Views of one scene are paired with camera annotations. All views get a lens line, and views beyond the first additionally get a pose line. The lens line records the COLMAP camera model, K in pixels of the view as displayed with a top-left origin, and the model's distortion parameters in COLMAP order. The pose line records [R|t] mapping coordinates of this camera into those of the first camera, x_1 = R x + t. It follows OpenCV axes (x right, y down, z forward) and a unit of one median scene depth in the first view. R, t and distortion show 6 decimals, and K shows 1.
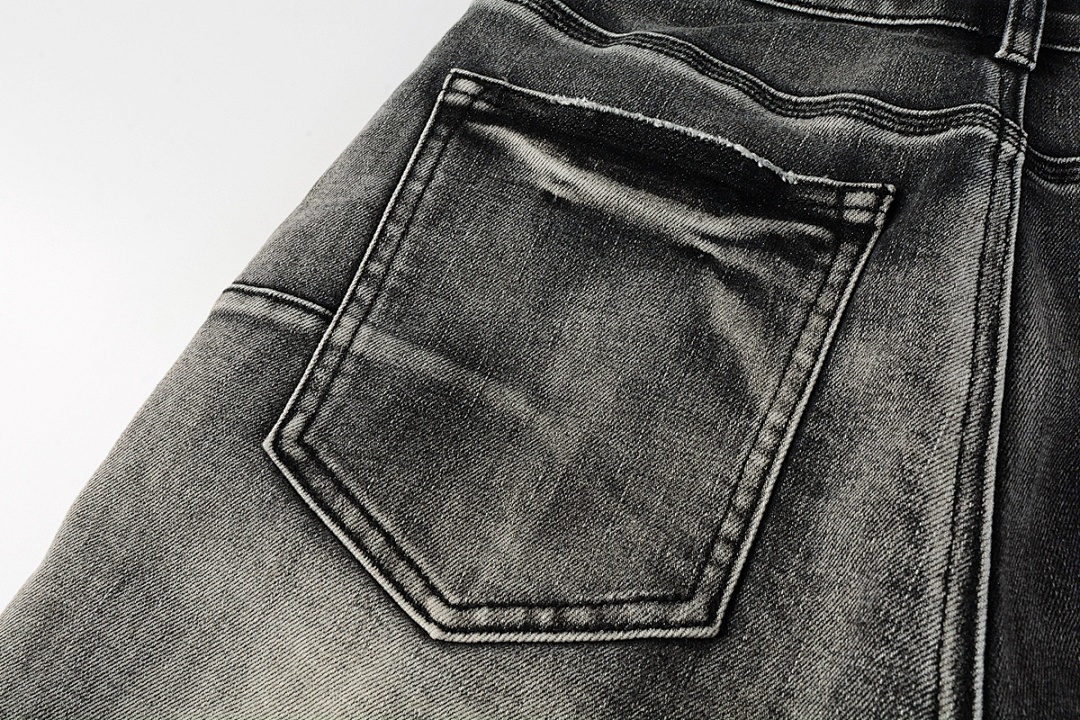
lens RADIAL K [[789.2, 0, 542.5], [0, 789.2, 359.8], [0, 0, 1]] dist [-0.027420, -0.008589]
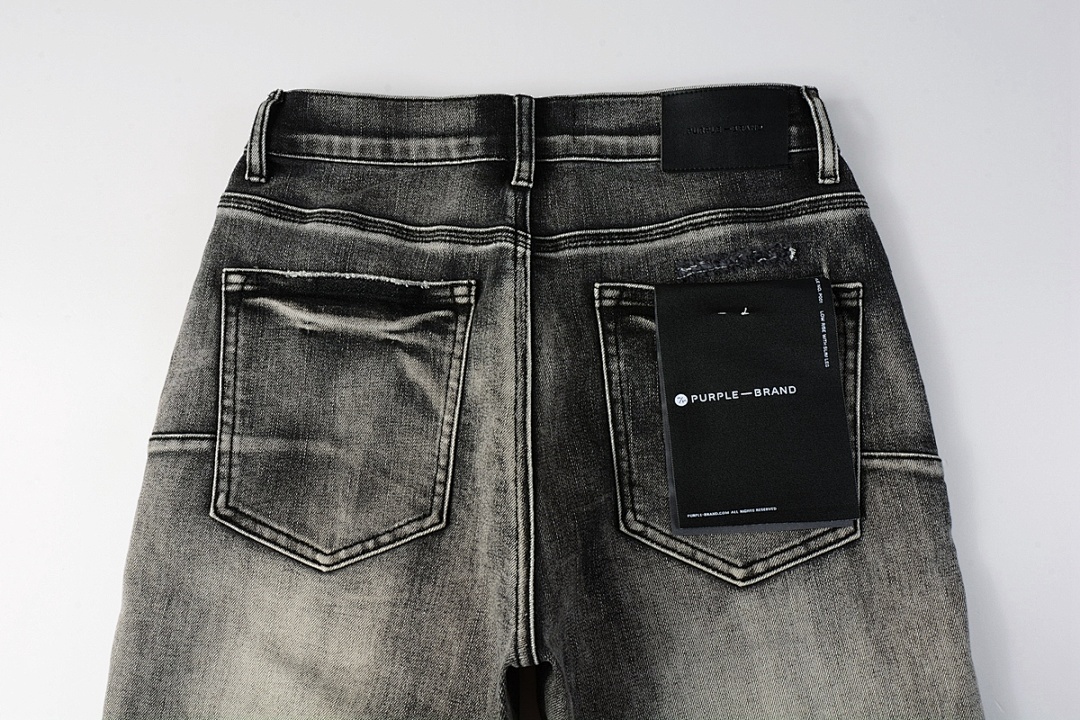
lens RADIAL K [[789.2, 0, 537.2], [0, 789.2, 361.9], [0, 0, 1]] dist [-0.027420, -0.008589]
pose [[0.935750, -0.328628, 0.127967, 0.278663], [0.292105, 0.925553, 0.240886, -0.461446], [-0.197602, -0.188029, 0.962080, -0.951179]]
